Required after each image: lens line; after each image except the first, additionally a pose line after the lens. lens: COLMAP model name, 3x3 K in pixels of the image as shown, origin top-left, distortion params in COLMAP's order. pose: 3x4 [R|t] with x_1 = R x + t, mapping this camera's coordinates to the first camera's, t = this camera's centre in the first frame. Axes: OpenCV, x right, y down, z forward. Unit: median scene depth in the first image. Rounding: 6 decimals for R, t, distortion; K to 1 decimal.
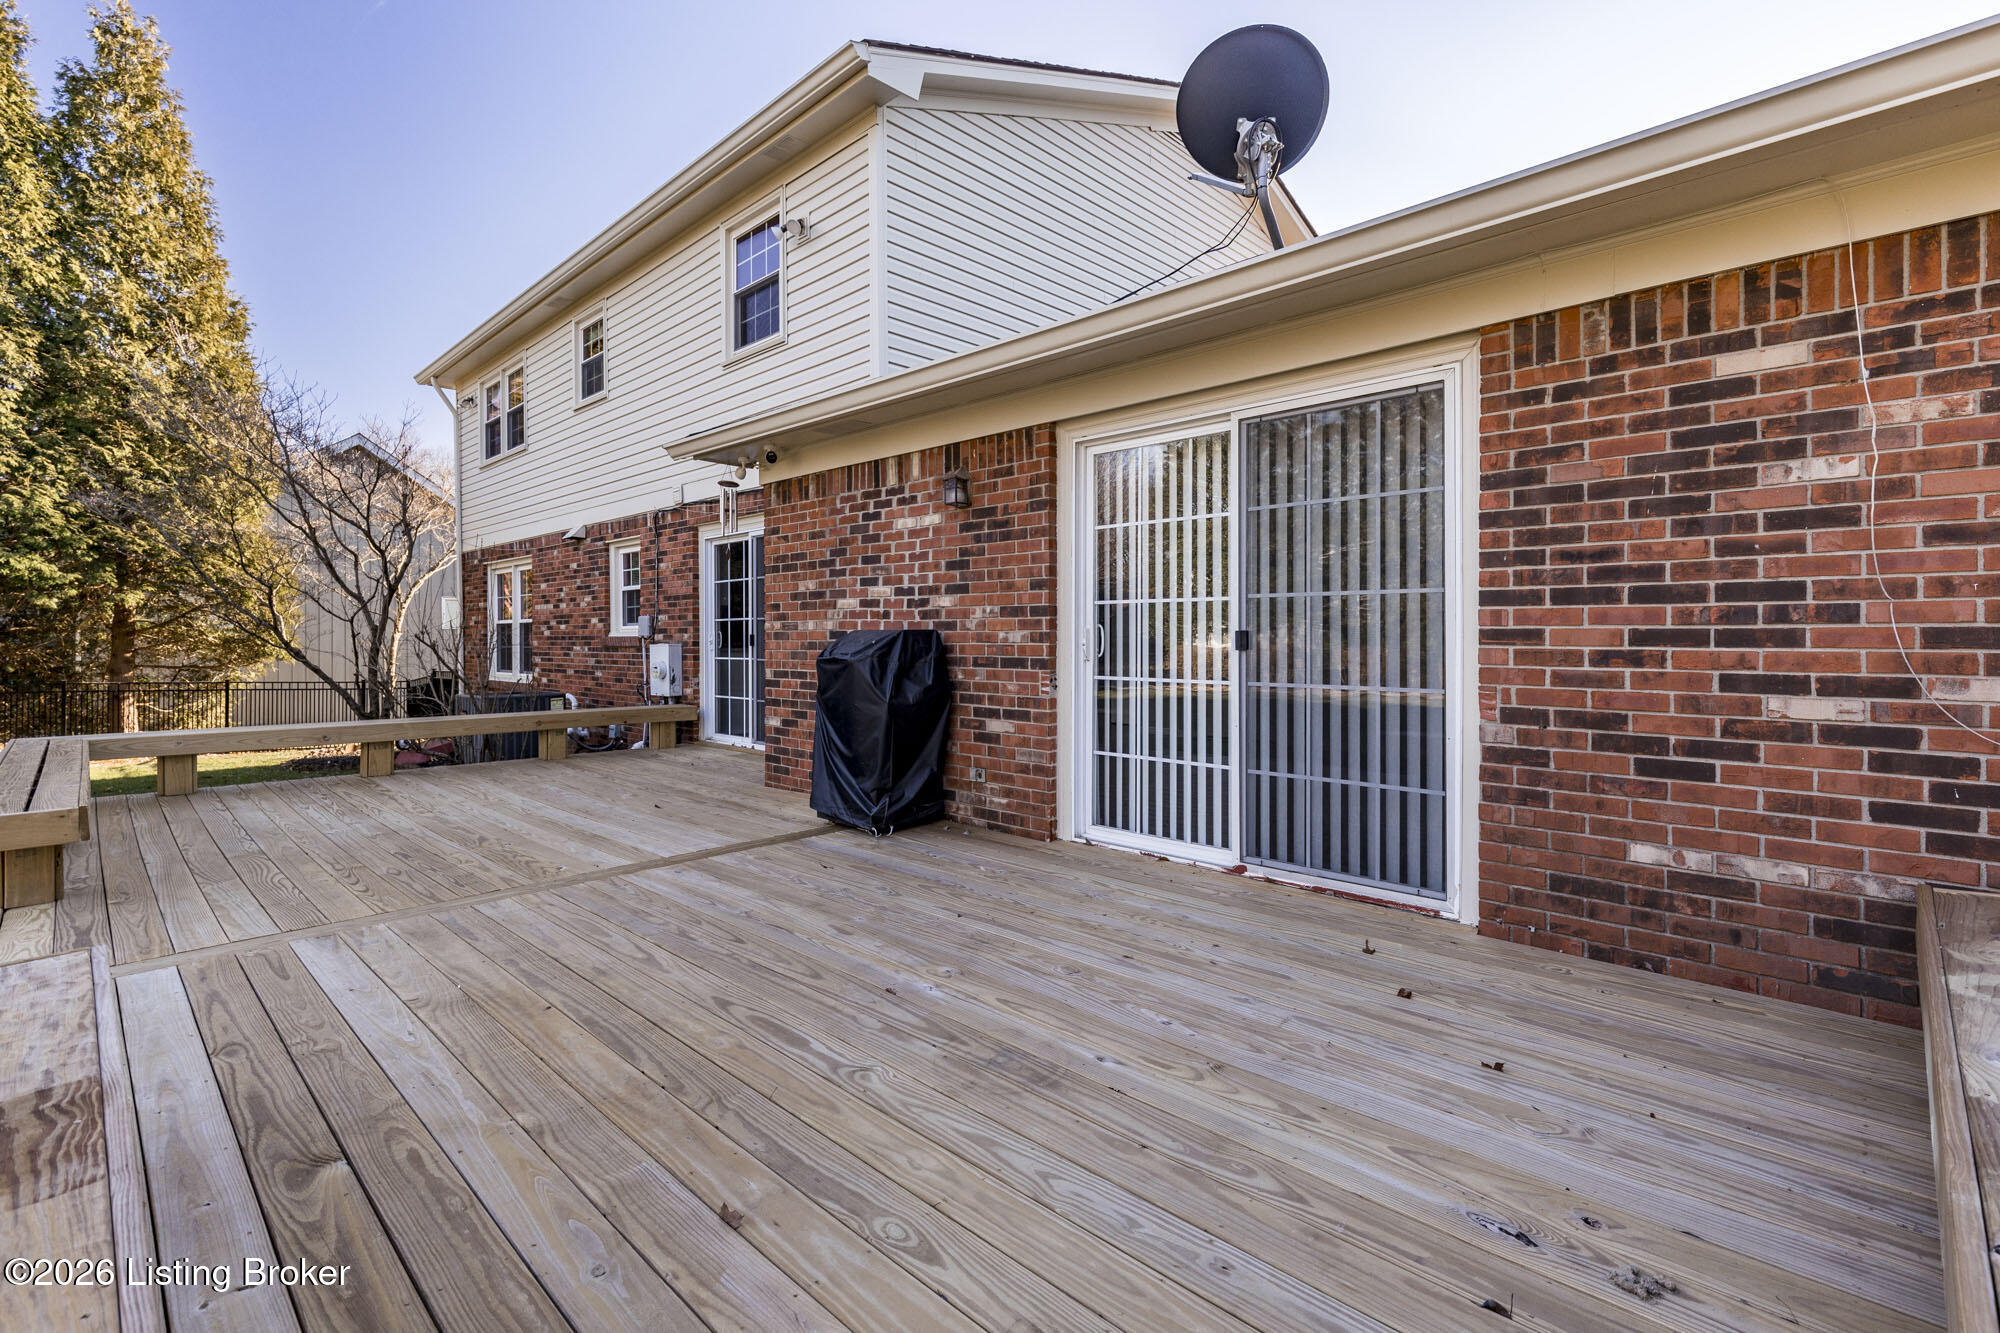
lens RADIAL K [[914.9, 0, 995.8], [0, 914.9, 643.7], [0, 0, 1]] dist [0.001465, 0.000437]
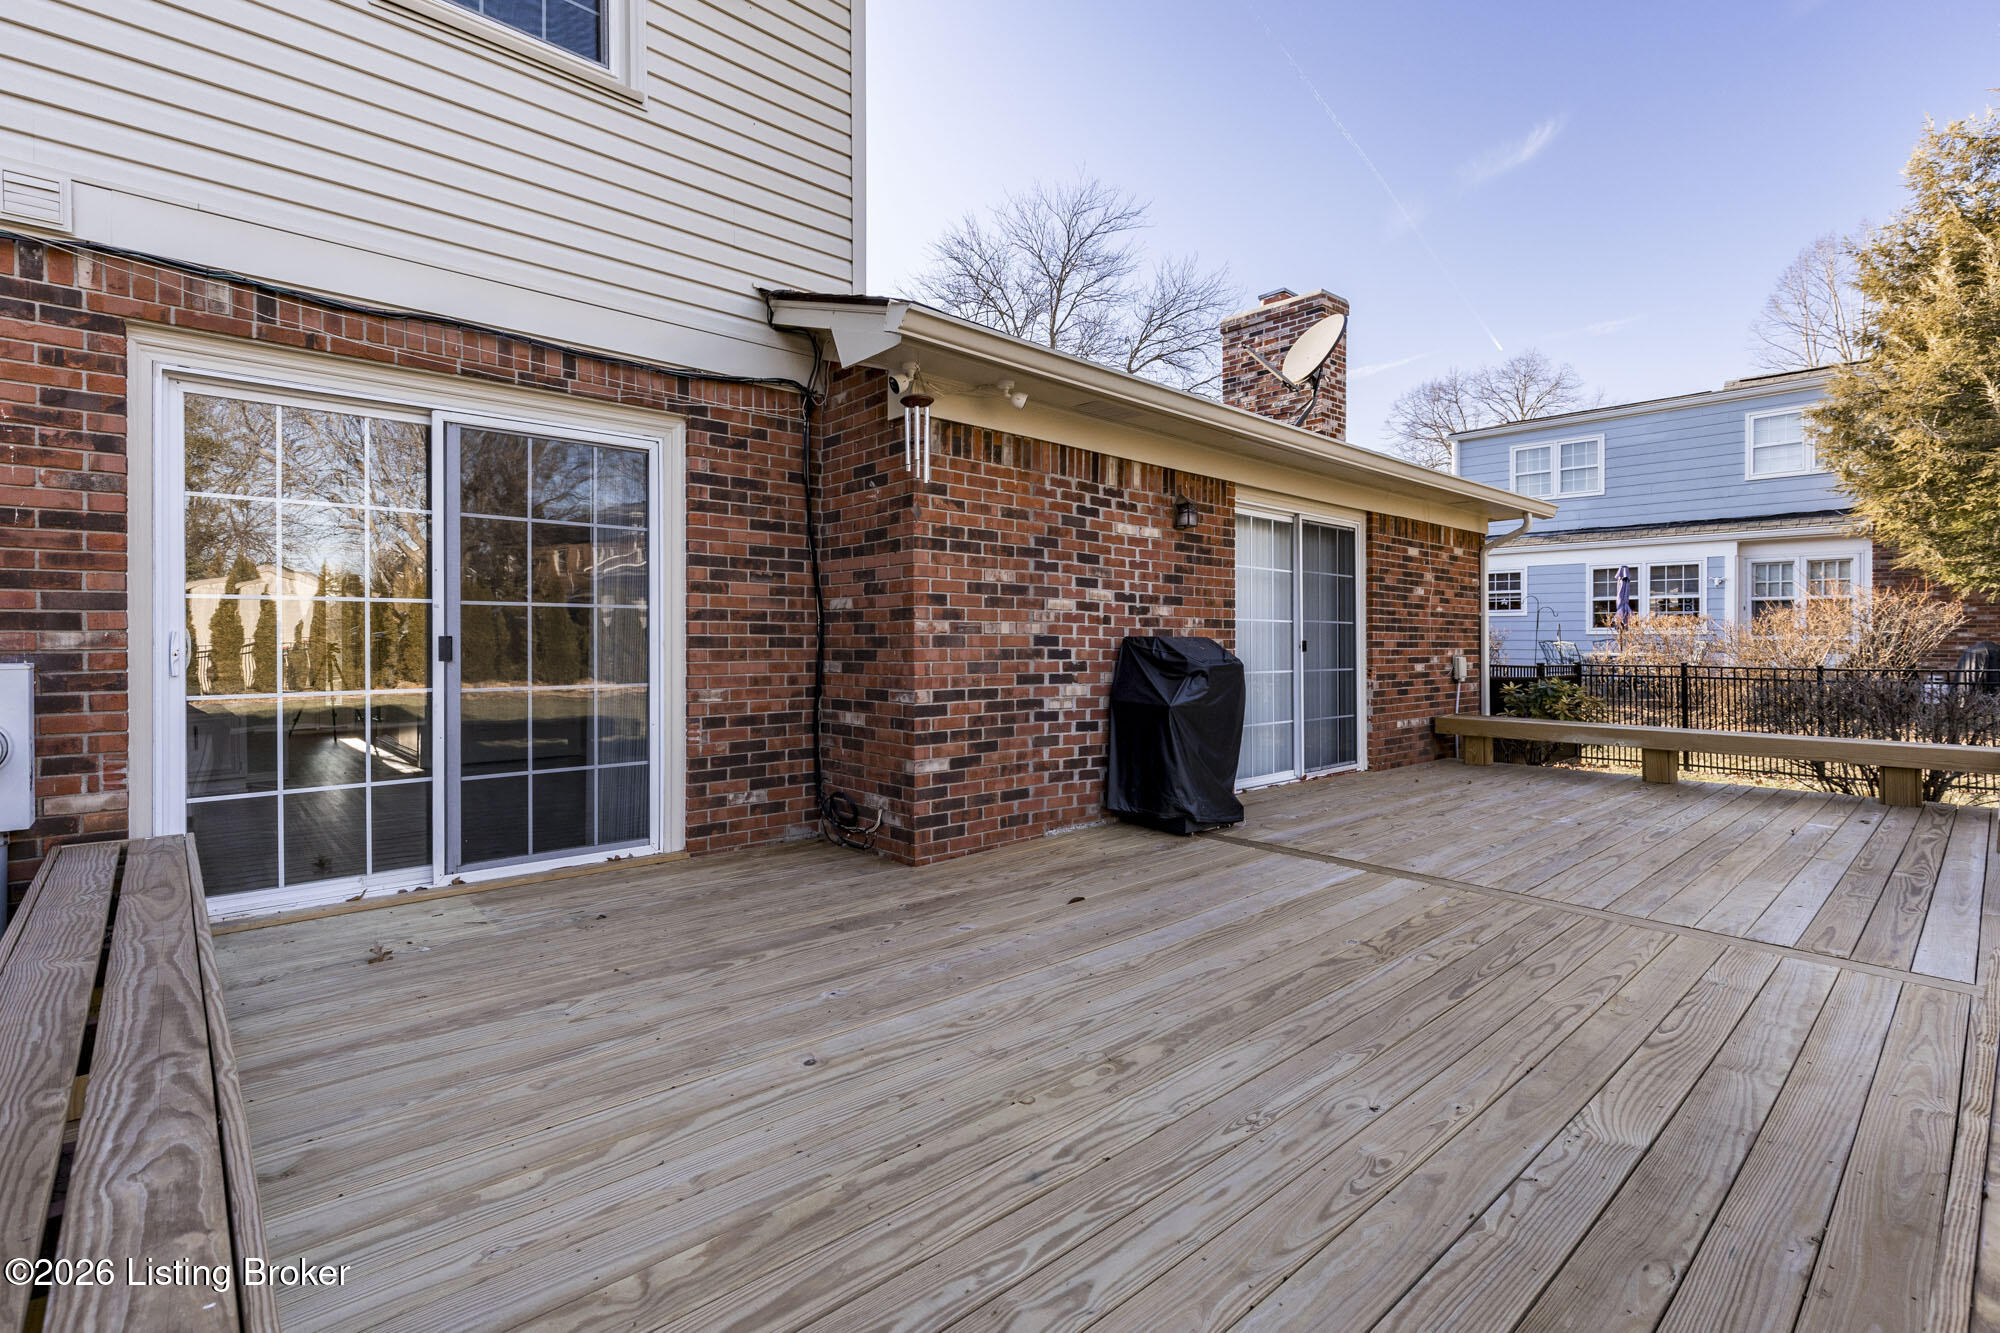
lens RADIAL K [[914.9, 0, 995.8], [0, 914.9, 643.7], [0, 0, 1]] dist [0.001465, 0.000437]
pose [[0.056860, 0.000212, 0.998382, -1.068477], [0.004135, 0.999991, -0.000448, -0.007113], [-0.998374, 0.004154, 0.056858, 1.055855]]
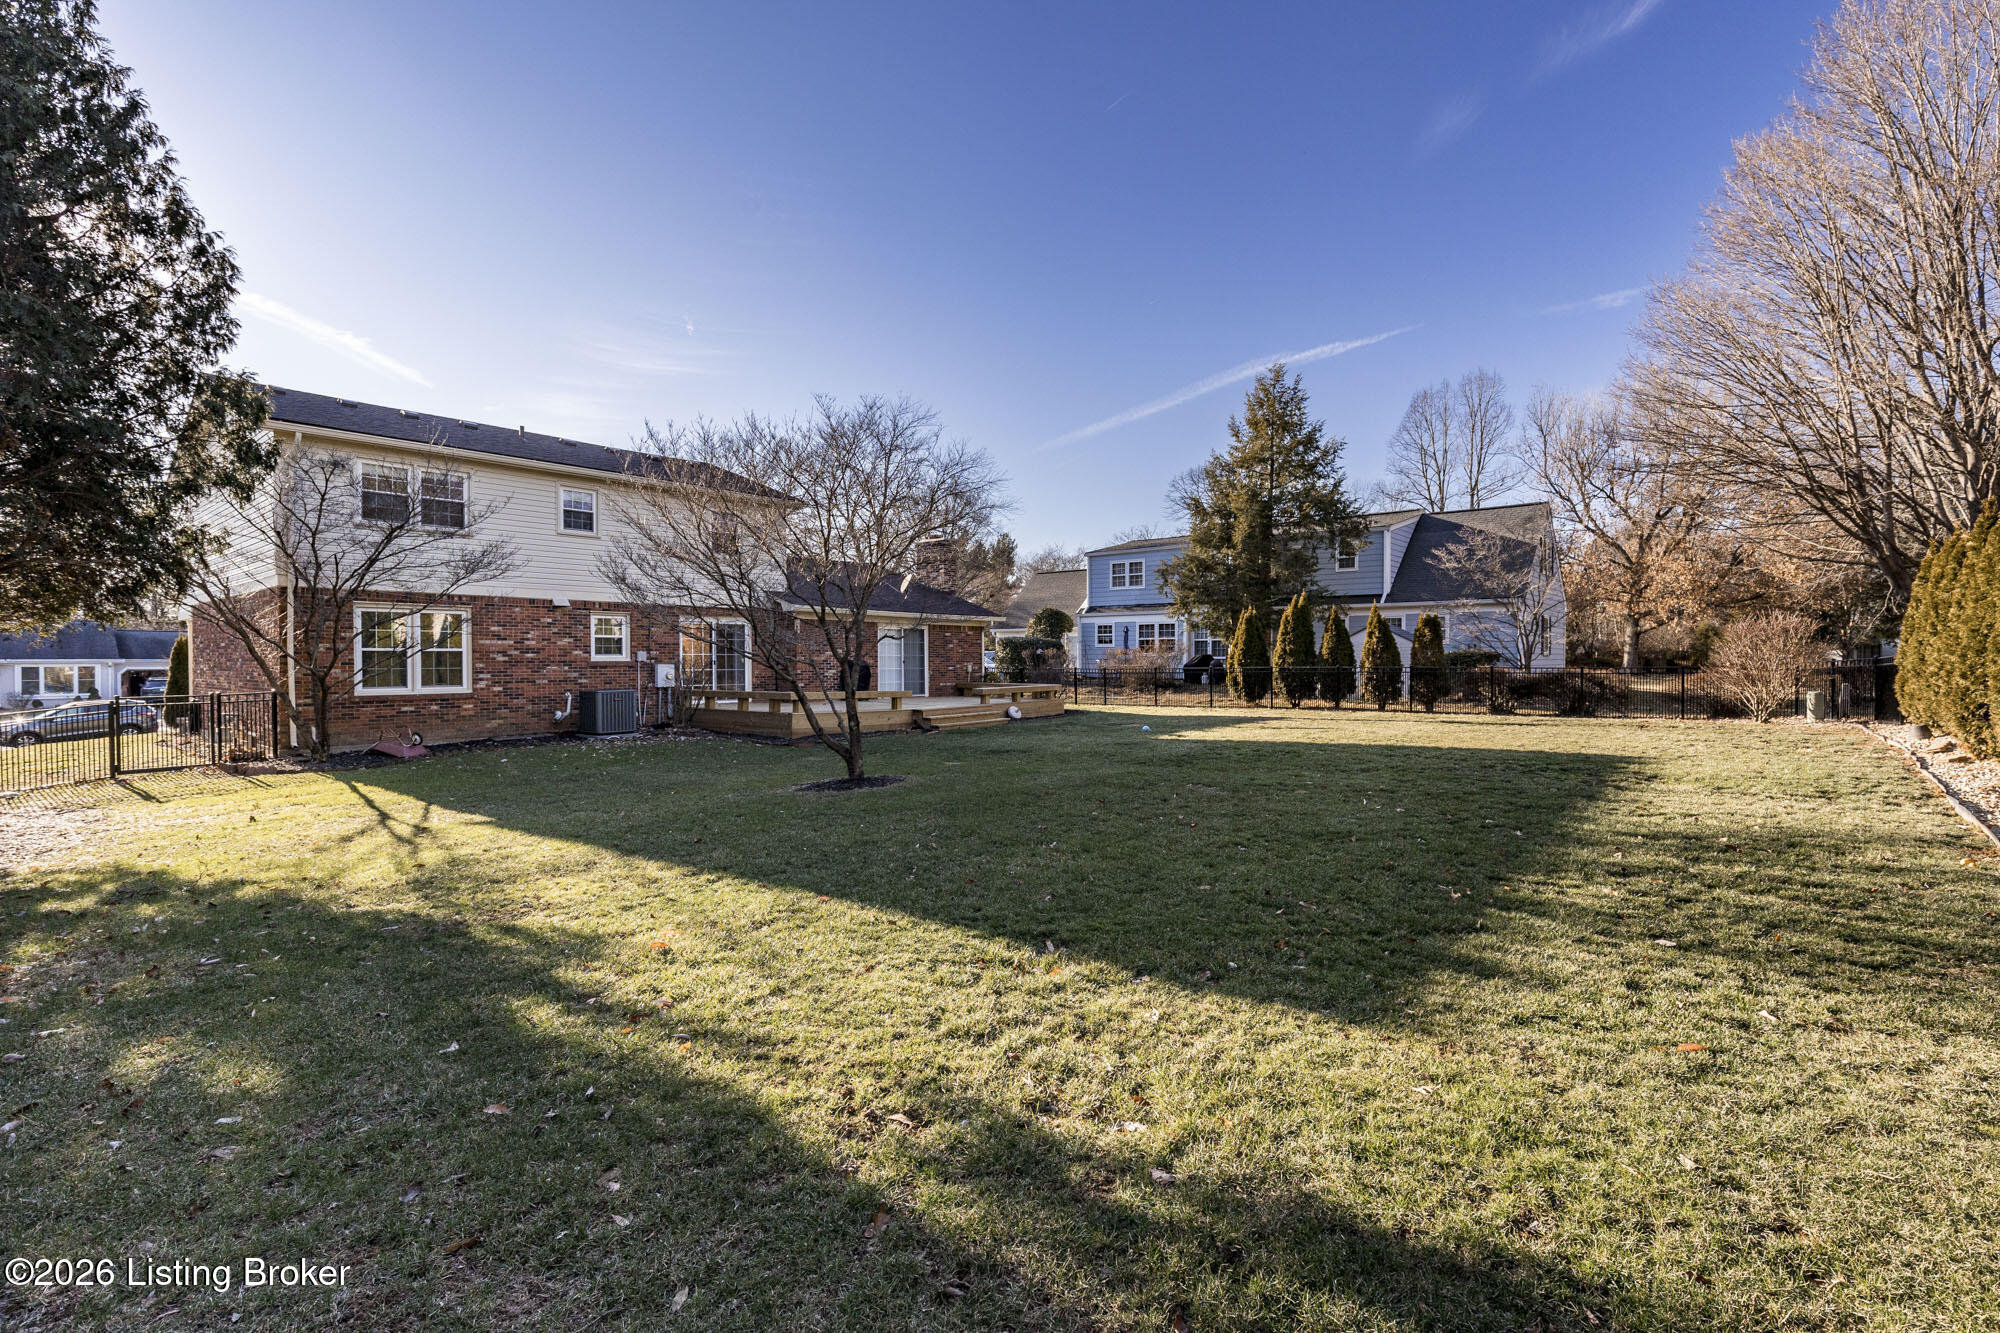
lens RADIAL K [[906.8, 0, 1001.2], [0, 906.8, 674.8], [0, 0, 1]] dist [0.002322, -0.000108]
pose [[-0.052890, -0.013616, 0.998508, -4.493094], [0.007597, 0.999873, 0.014037, 0.002709], [-0.998571, 0.008328, -0.052780, 0.457593]]
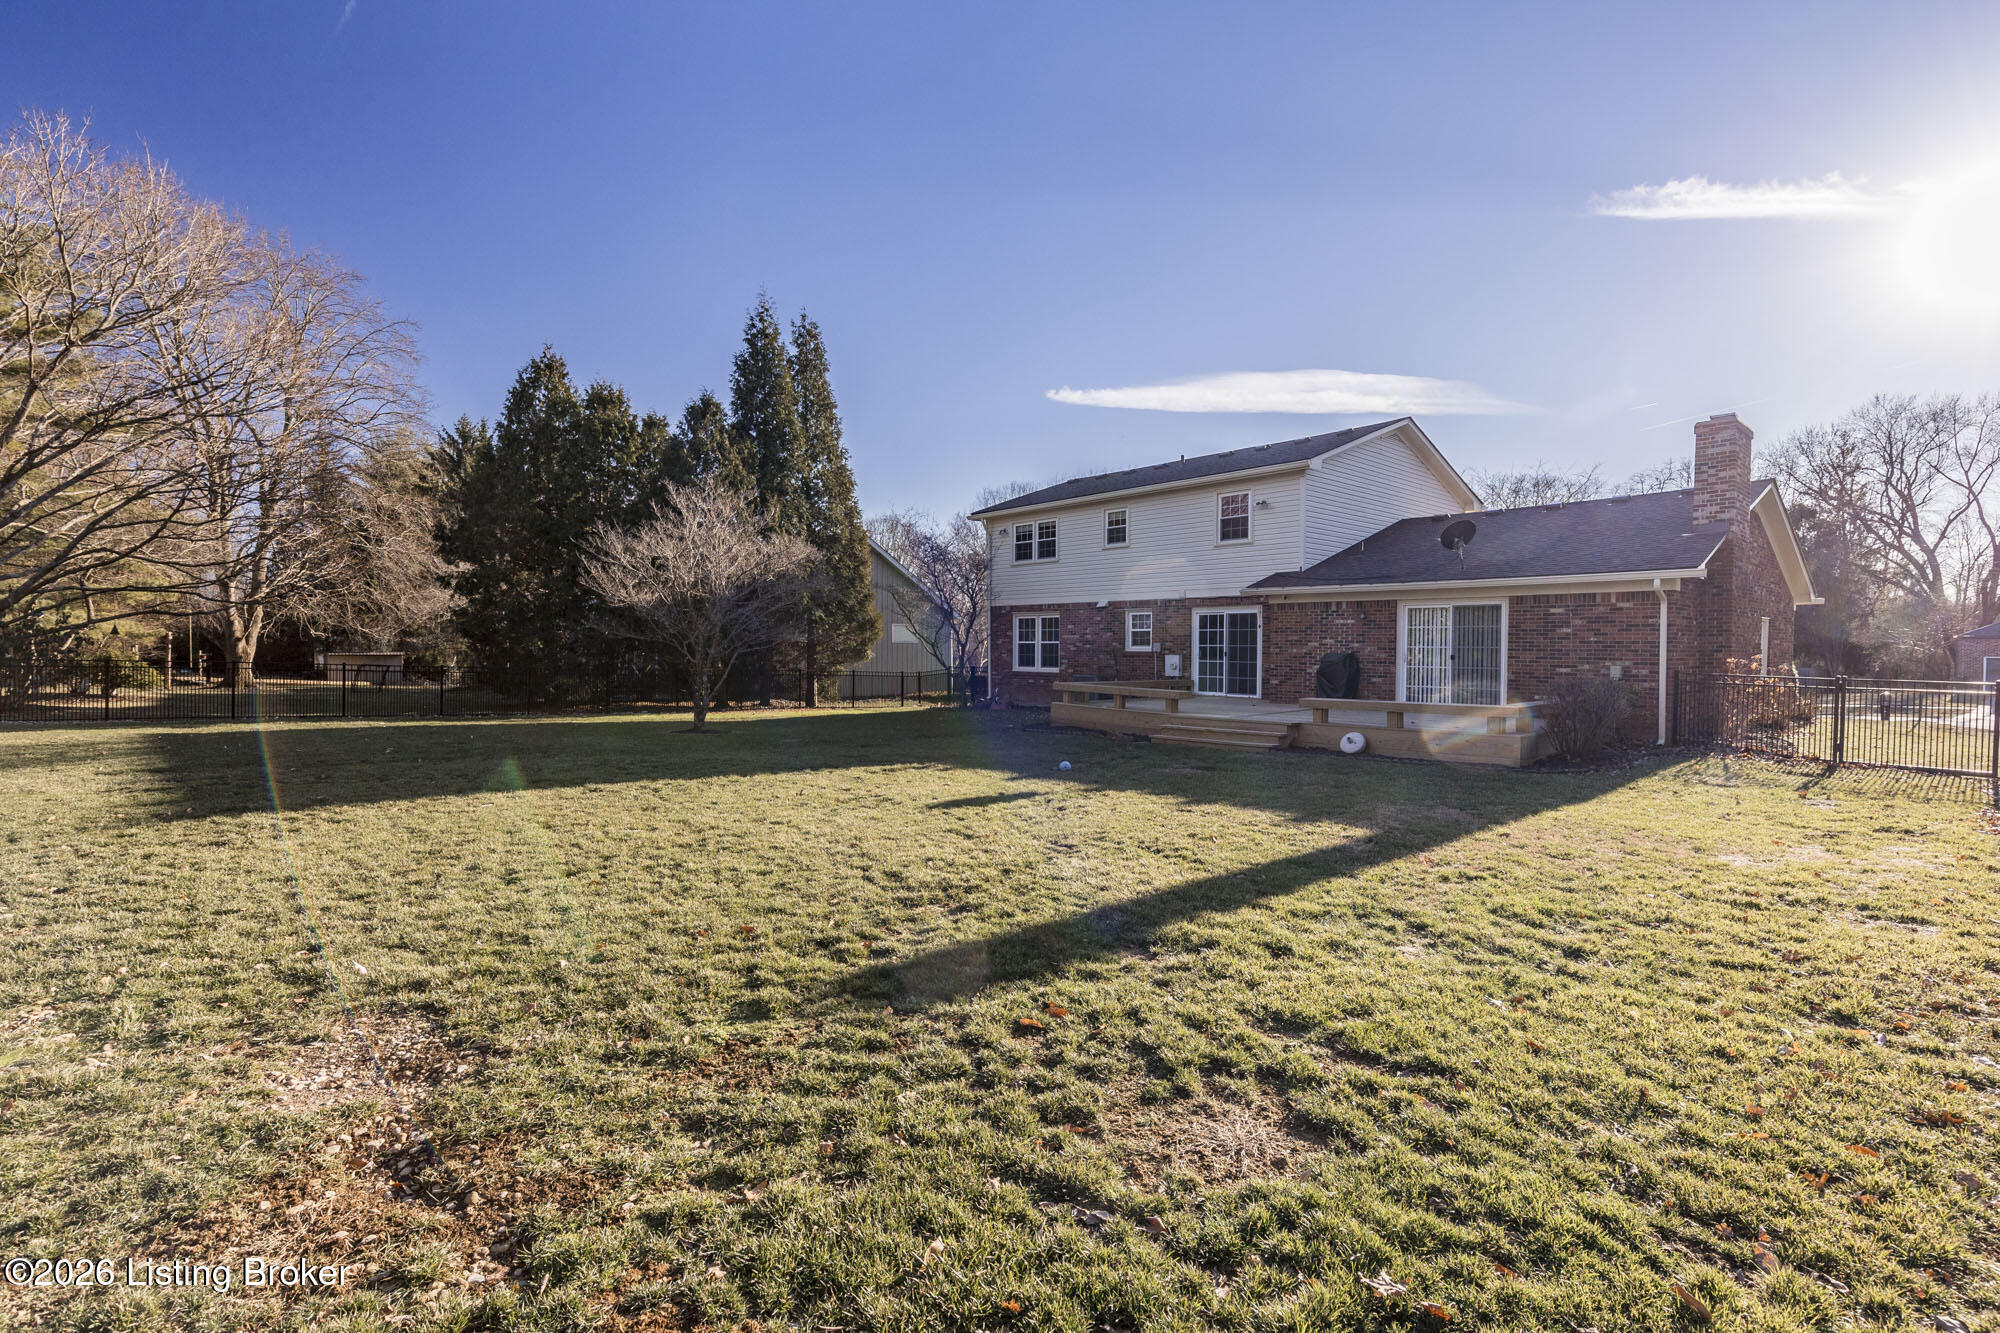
lens RADIAL K [[906.8, 0, 1001.2], [0, 906.8, 674.8], [0, 0, 1]] dist [0.002322, -0.000108]
pose [[0.998173, 0.007437, -0.059965, -1.123951], [-0.005734, 0.999577, 0.028518, -0.022364], [0.060151, -0.028122, 0.997793, -2.394123]]
